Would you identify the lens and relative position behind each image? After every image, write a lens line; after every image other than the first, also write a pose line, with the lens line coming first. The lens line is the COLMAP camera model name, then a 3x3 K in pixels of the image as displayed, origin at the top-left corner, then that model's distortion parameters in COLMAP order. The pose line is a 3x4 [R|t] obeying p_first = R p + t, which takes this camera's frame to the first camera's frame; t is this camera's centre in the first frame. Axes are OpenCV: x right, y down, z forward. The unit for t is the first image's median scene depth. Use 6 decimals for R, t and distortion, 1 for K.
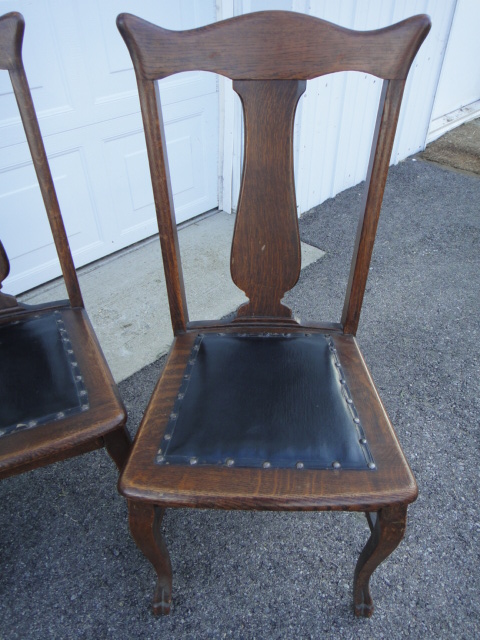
lens RADIAL K [[456.8, 0, 246.0], [0, 456.8, 322.0], [0, 0, 1]] dist [0.001487, 0.003978]
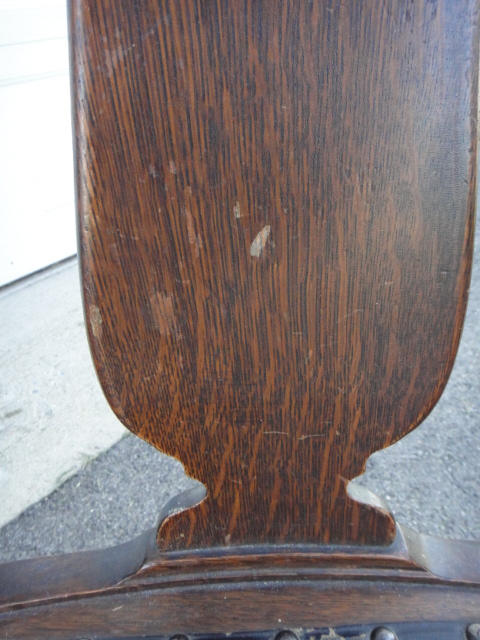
lens RADIAL K [[456.8, 0, 243.9], [0, 456.8, 322.3], [0, 0, 1]] dist [0.001487, 0.003978]
pose [[0.999068, -0.042234, 0.008916, 0.027184], [0.042545, 0.998367, -0.038135, -0.116850], [-0.007291, 0.038479, 0.999233, 0.769632]]
